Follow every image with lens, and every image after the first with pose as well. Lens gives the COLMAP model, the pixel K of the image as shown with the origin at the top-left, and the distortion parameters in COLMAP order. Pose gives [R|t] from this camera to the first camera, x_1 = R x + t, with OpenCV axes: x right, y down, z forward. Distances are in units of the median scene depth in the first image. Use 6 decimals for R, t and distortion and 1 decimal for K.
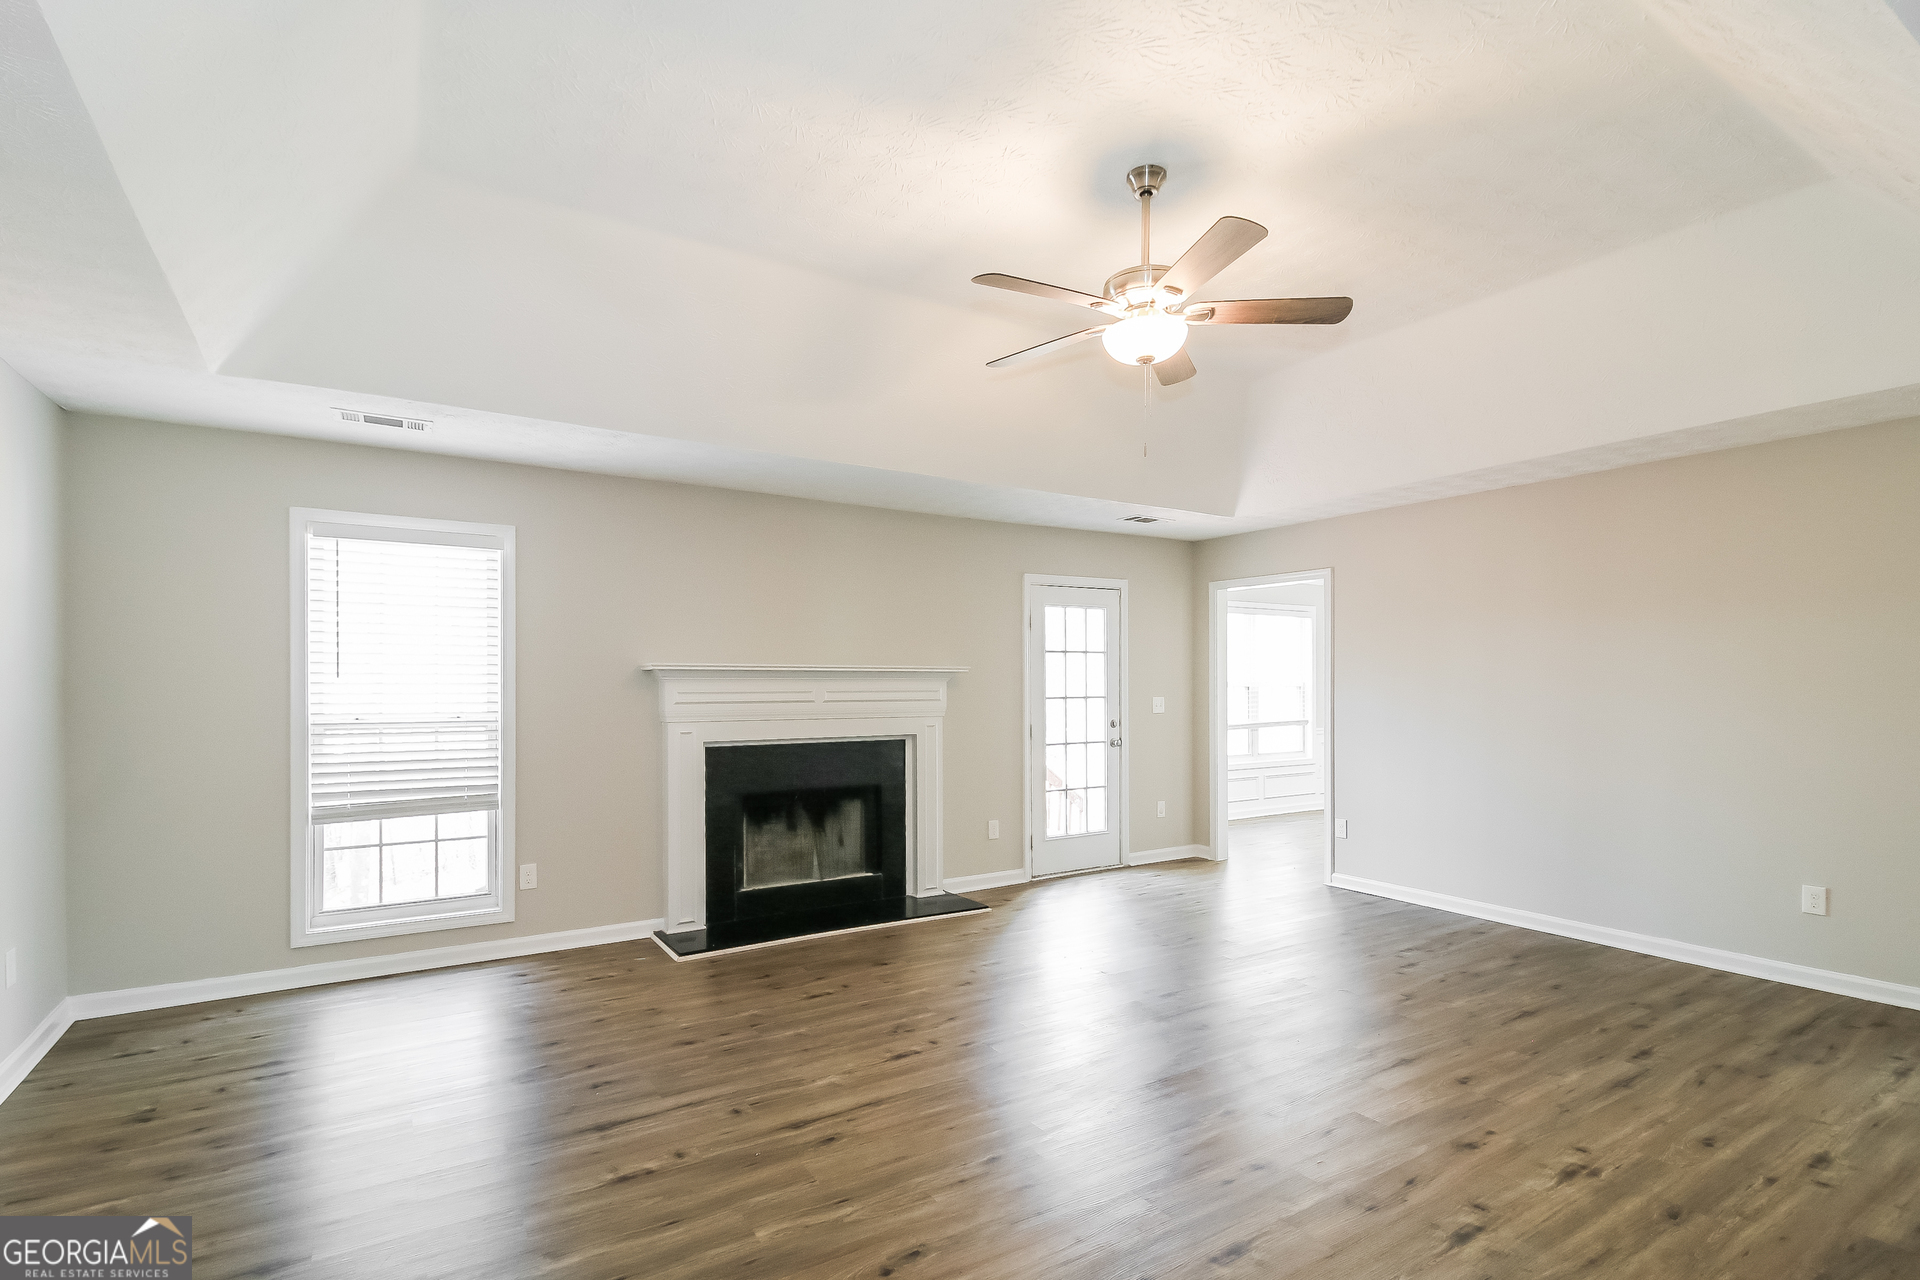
lens RADIAL K [[903.1, 0, 962.9], [0, 903.1, 694.7], [0, 0, 1]] dist [0.002401, 0.000046]
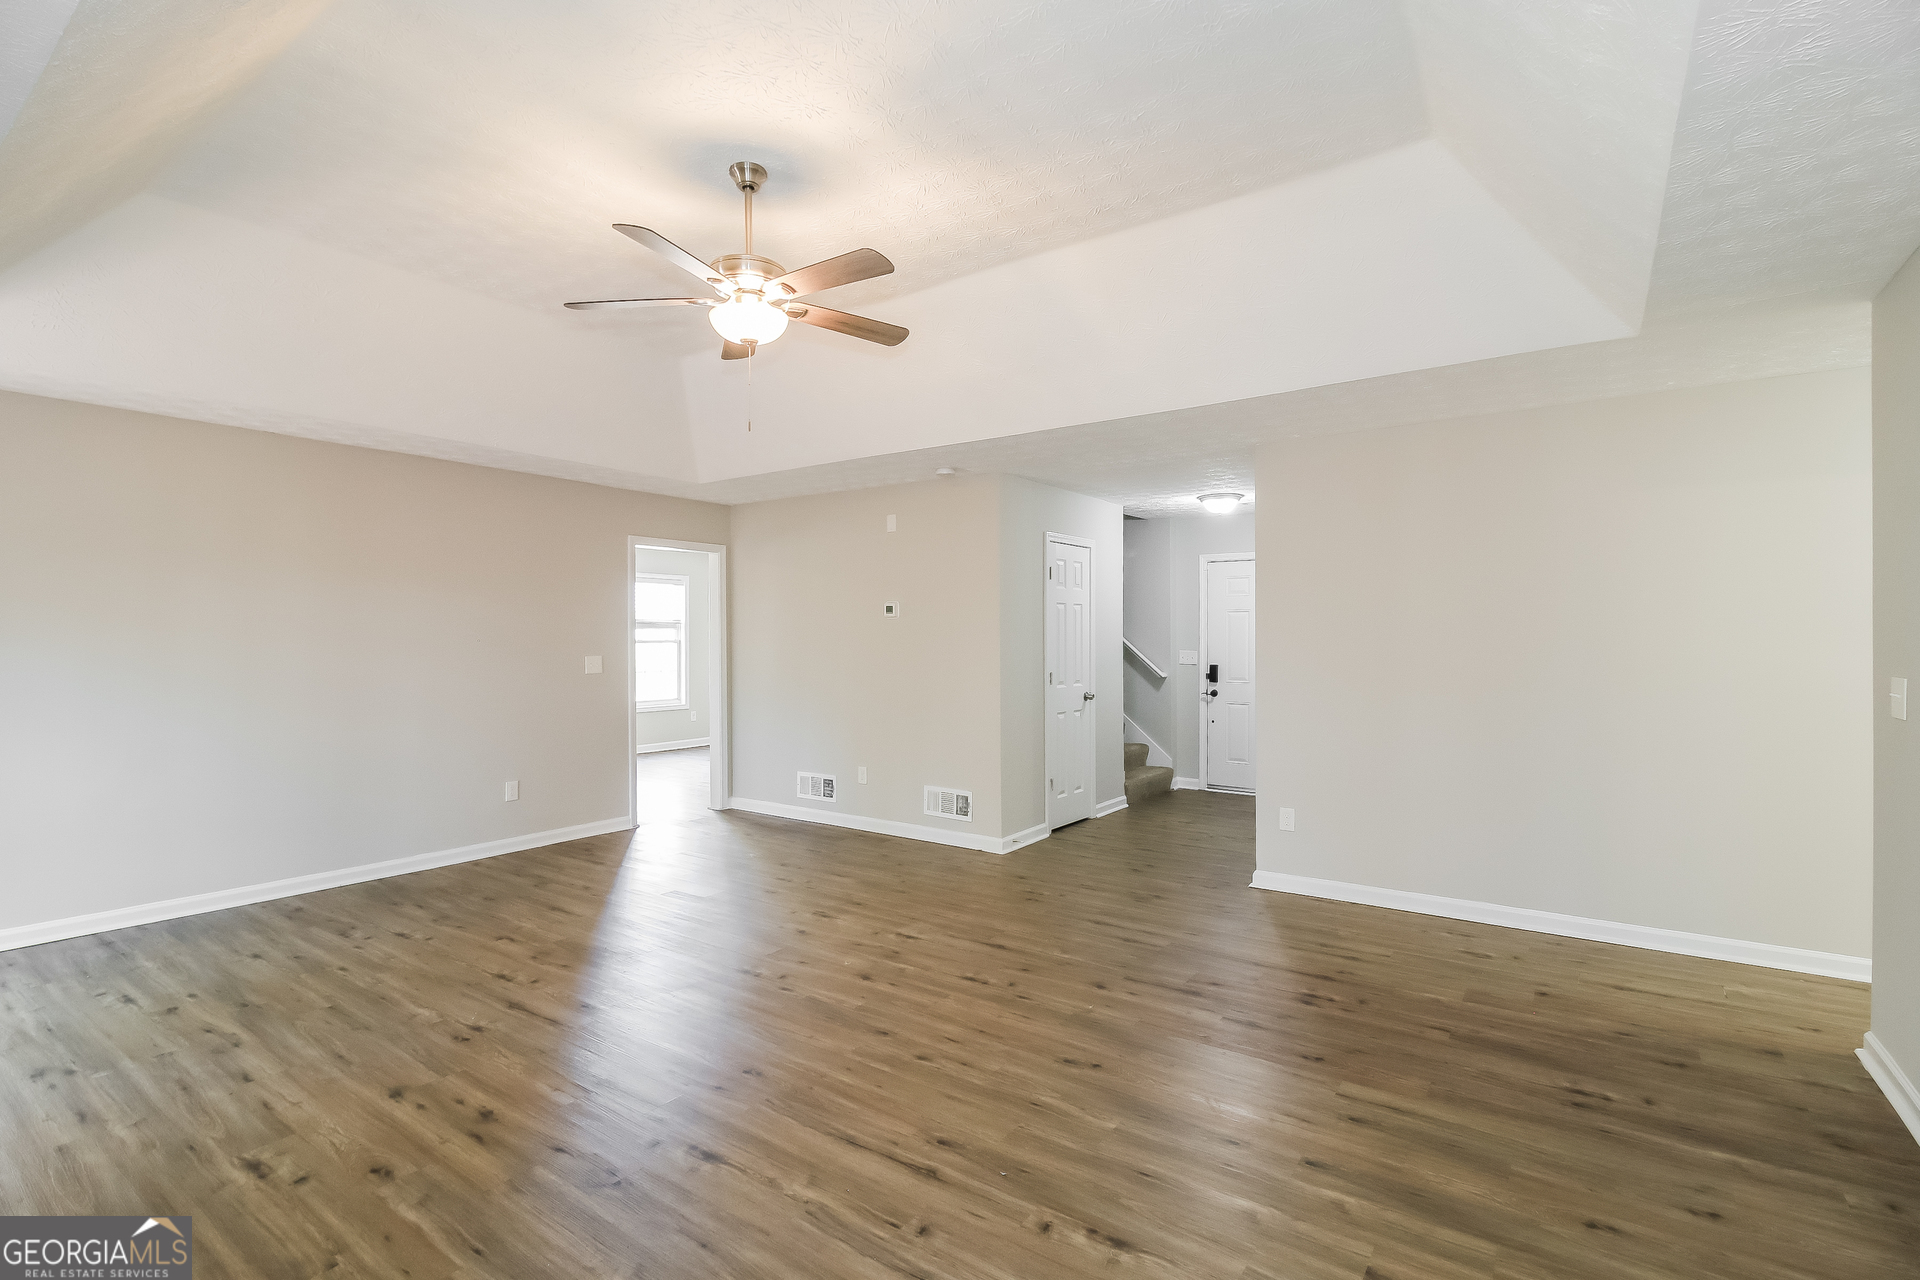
lens RADIAL K [[886.5, 0, 960.0], [0, 886.5, 640.0], [0, 0, 1]] dist [-0.002342, -0.000203]
pose [[-0.380169, 0.002678, 0.924913, -0.950663], [0.010075, 0.999948, 0.001246, -0.014374], [-0.924862, 0.009792, -0.380177, 1.278484]]
